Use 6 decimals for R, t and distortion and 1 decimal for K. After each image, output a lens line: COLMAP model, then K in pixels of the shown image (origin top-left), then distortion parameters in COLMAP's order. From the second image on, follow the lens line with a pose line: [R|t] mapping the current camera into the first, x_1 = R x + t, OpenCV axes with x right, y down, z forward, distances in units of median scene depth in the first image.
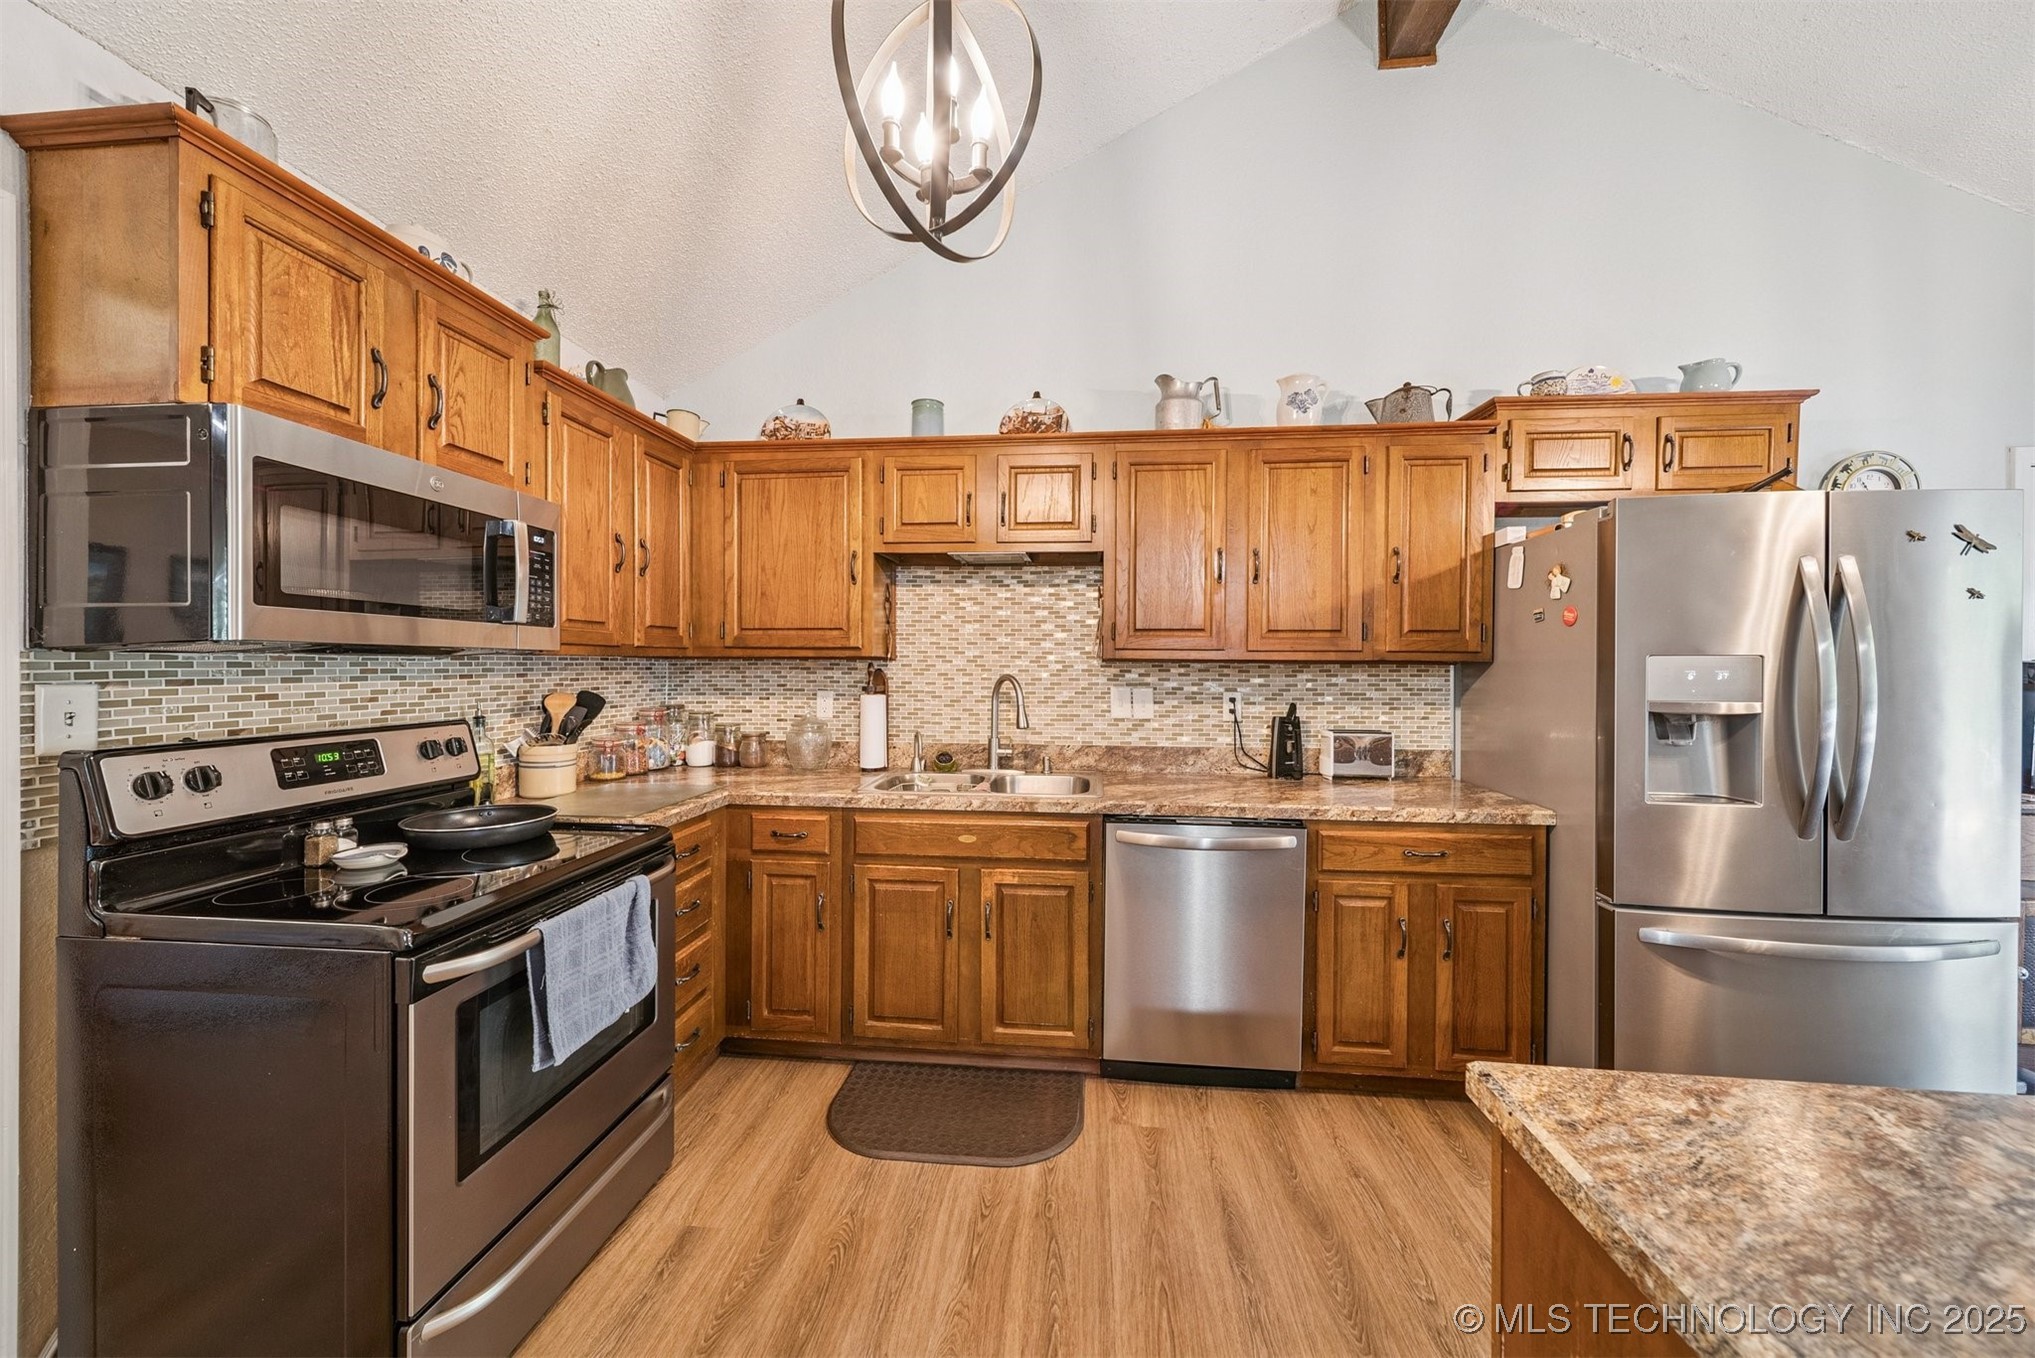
lens RADIAL K [[732.5, 0, 1020.8], [0, 732.5, 671.9], [0, 0, 1]] dist [0.006042, -0.000140]
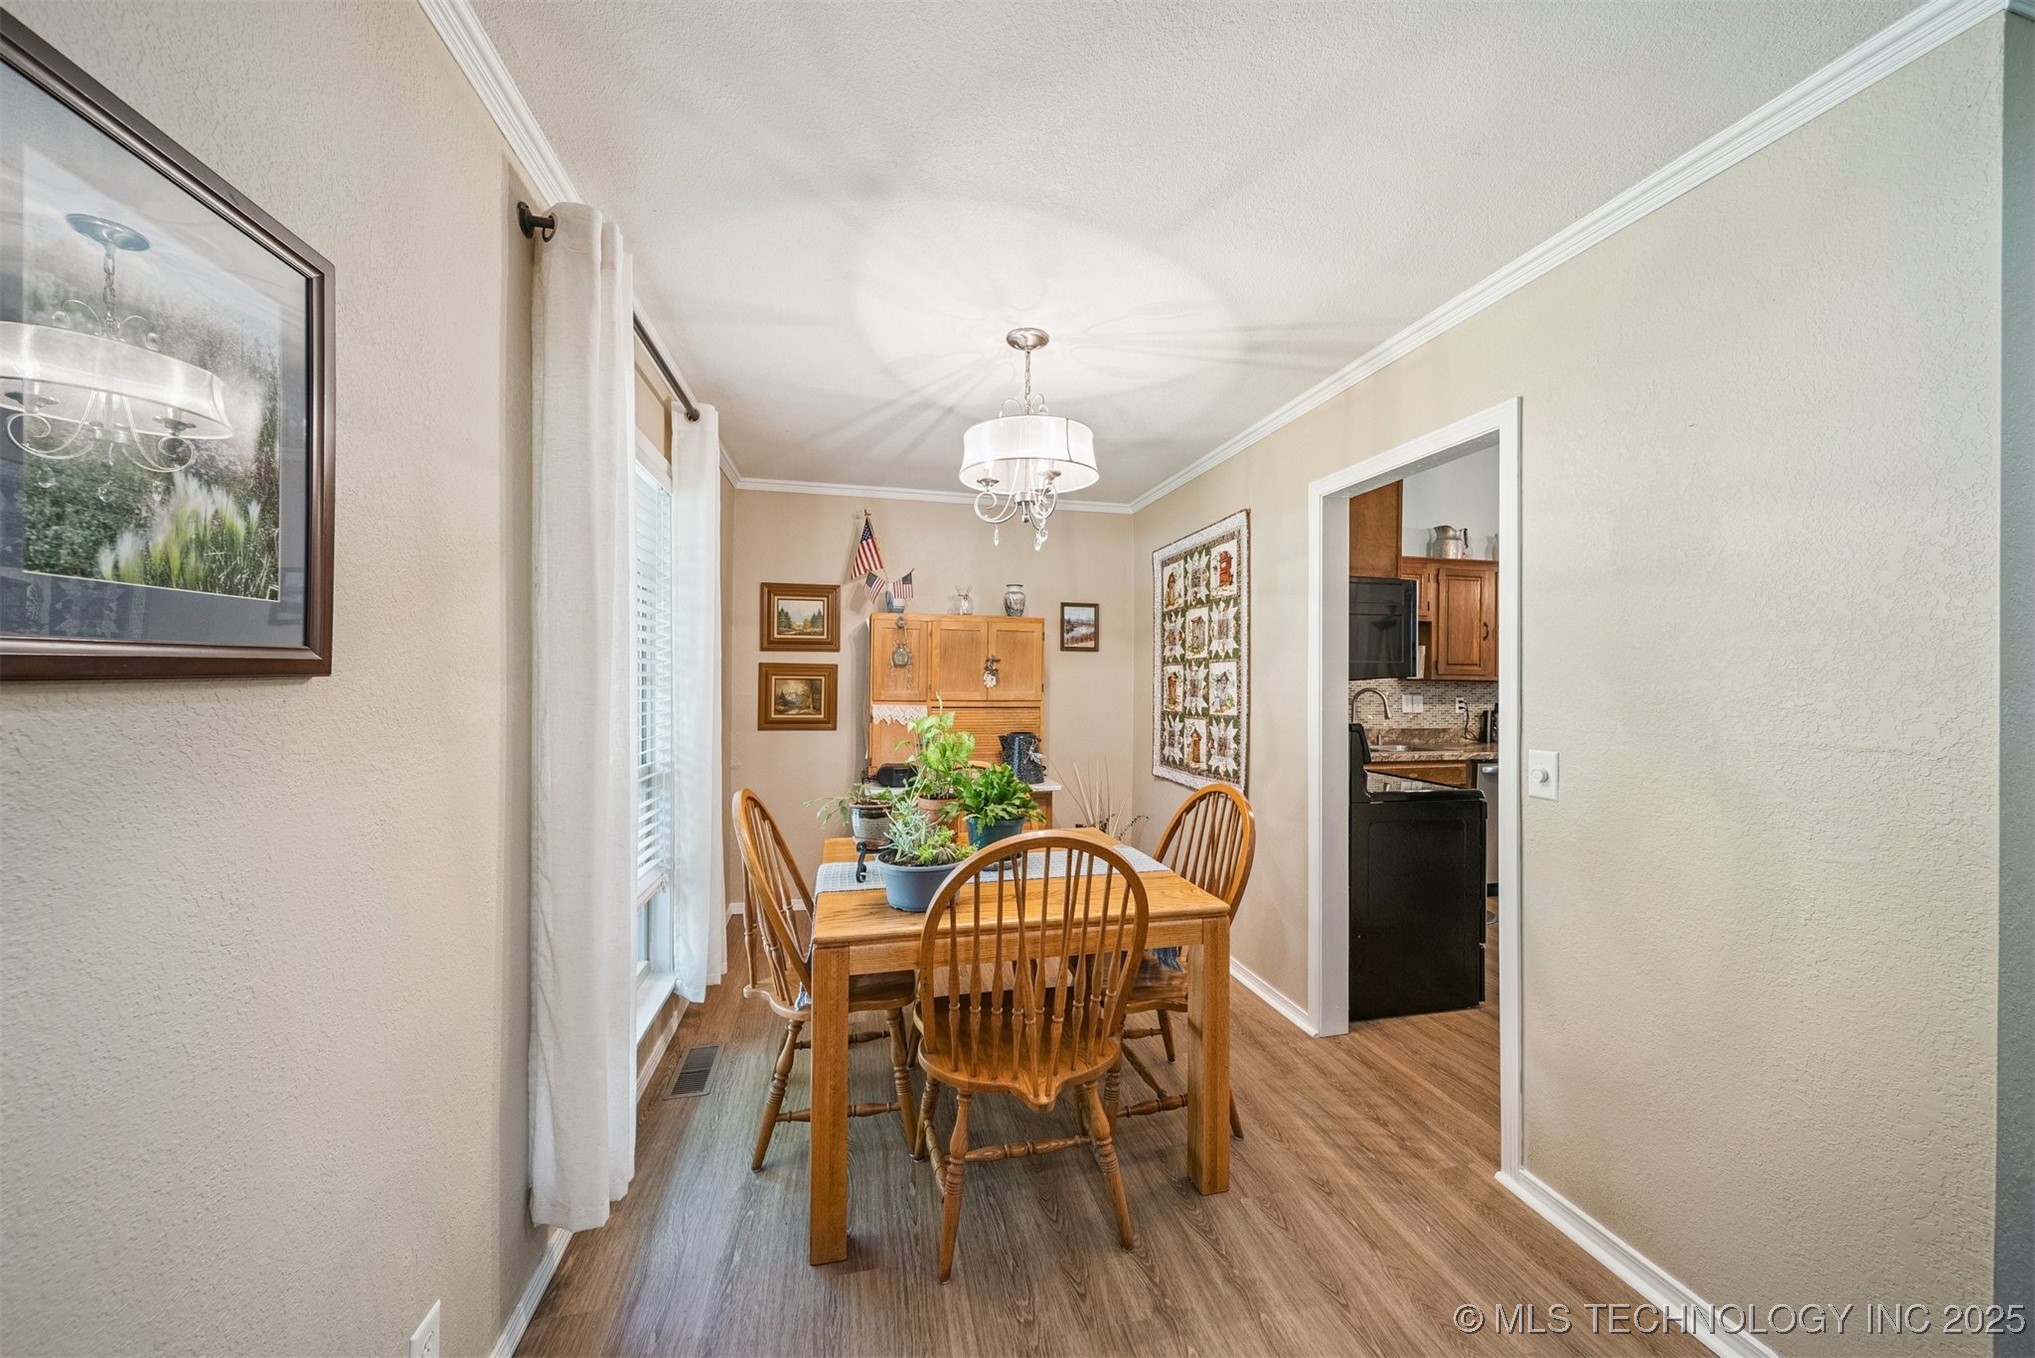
lens RADIAL K [[732.5, 0, 1020.8], [0, 732.5, 671.9], [0, 0, 1]] dist [0.006042, -0.000140]
pose [[0.947954, 0.002594, 0.318398, -1.534520], [0.002965, 0.999852, -0.016975, -0.009559], [-0.318395, 0.017036, 0.947805, -0.446054]]
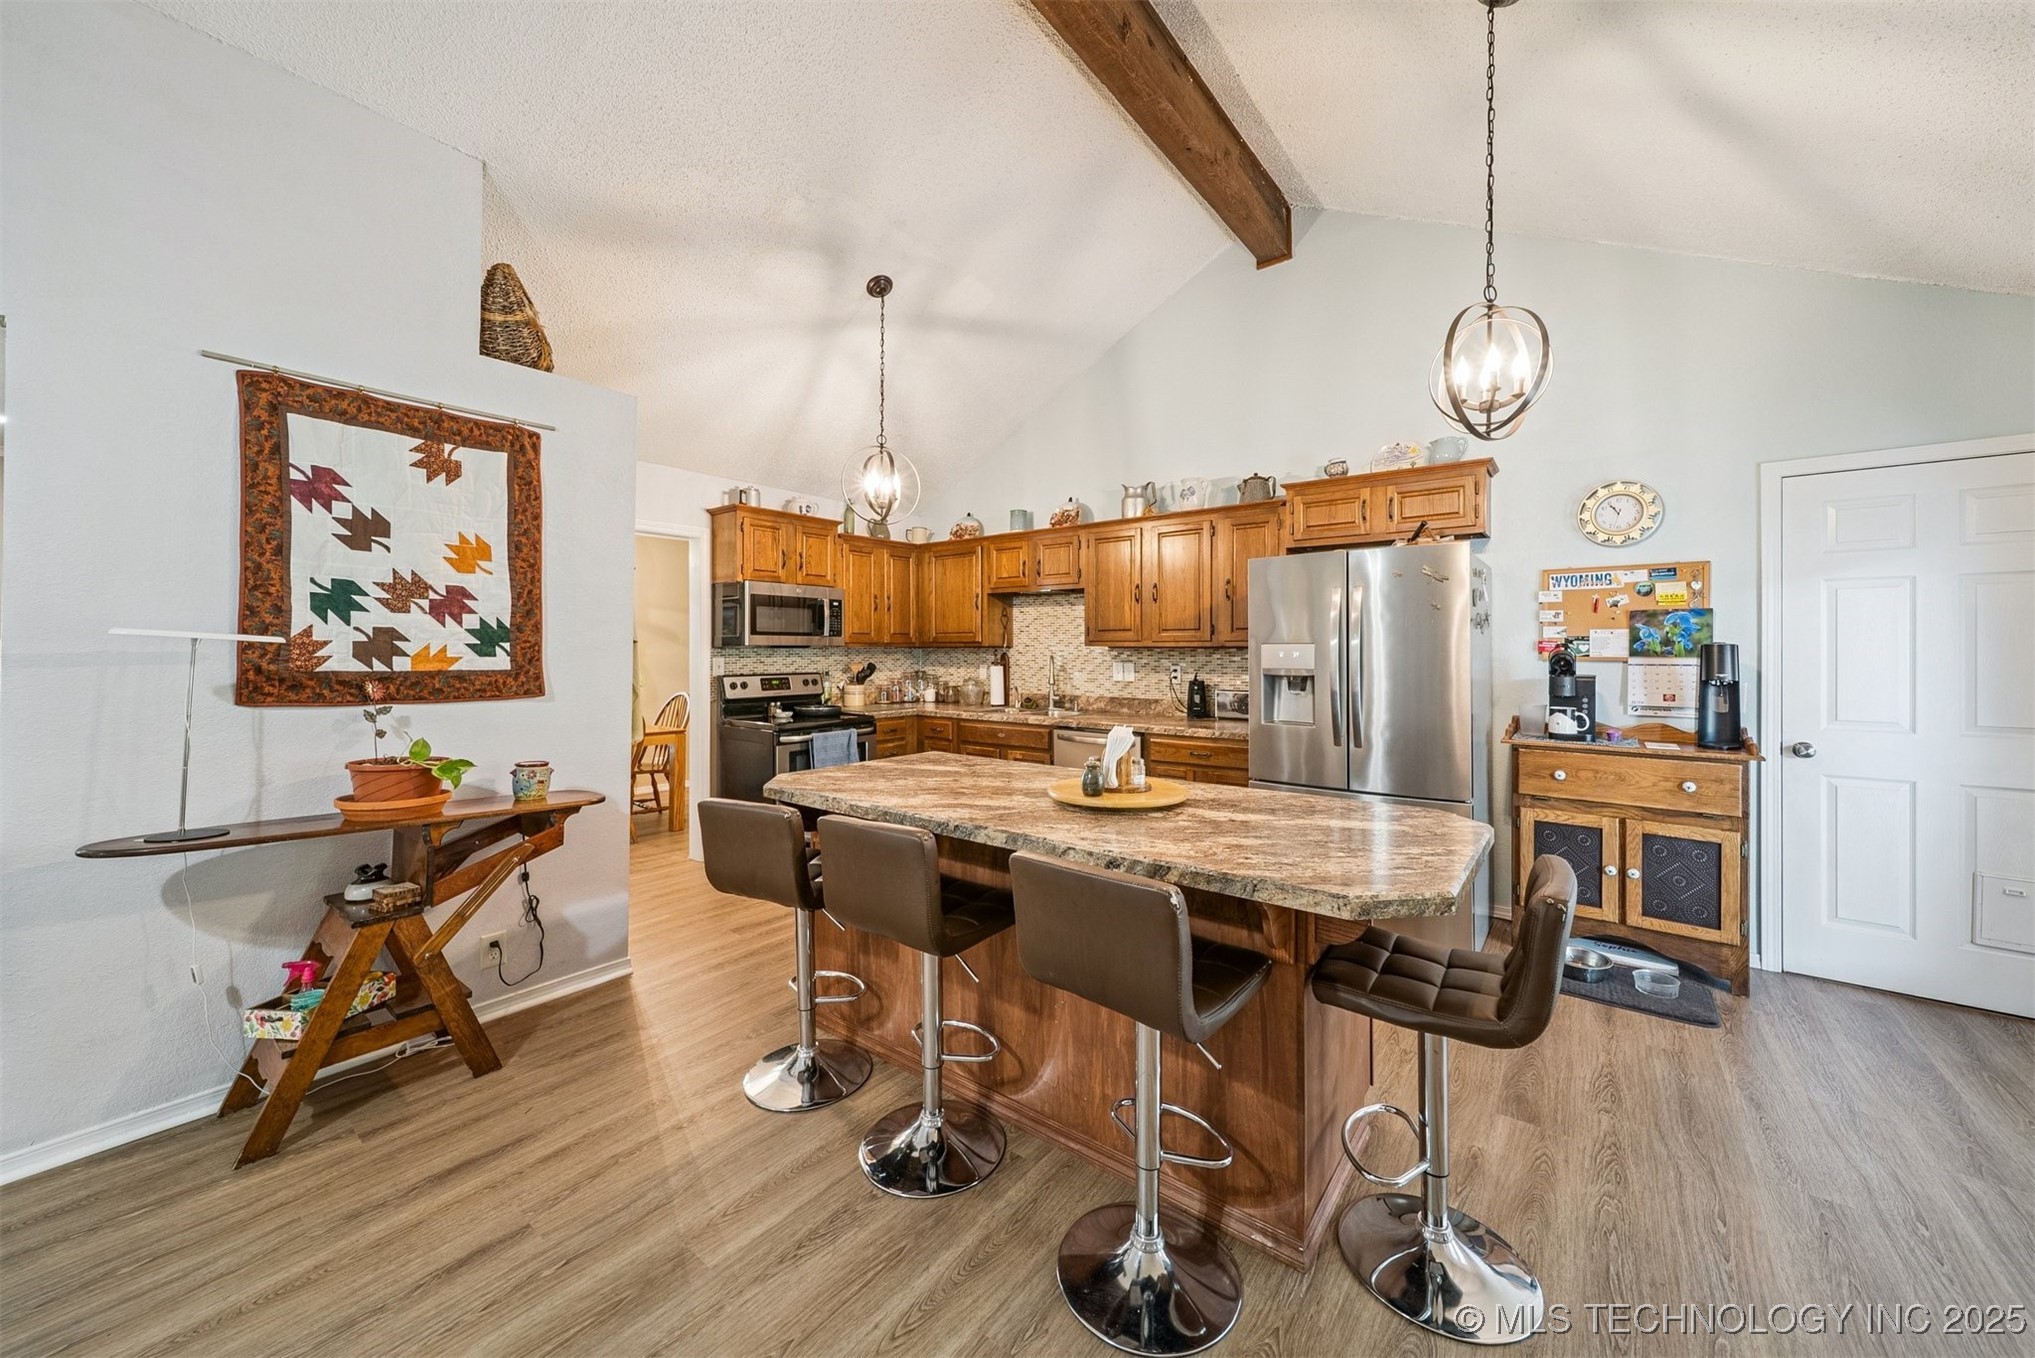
lens RADIAL K [[755.0, 0, 1027.4], [0, 755.0, 655.0], [0, 0, 1]] dist [0.011042, -0.000051]
pose [[0.844853, -0.001644, -0.534996, 1.057529], [0.000293, 0.999997, -0.002611, 0.008334], [0.534999, 0.002049, 0.844850, -0.709484]]
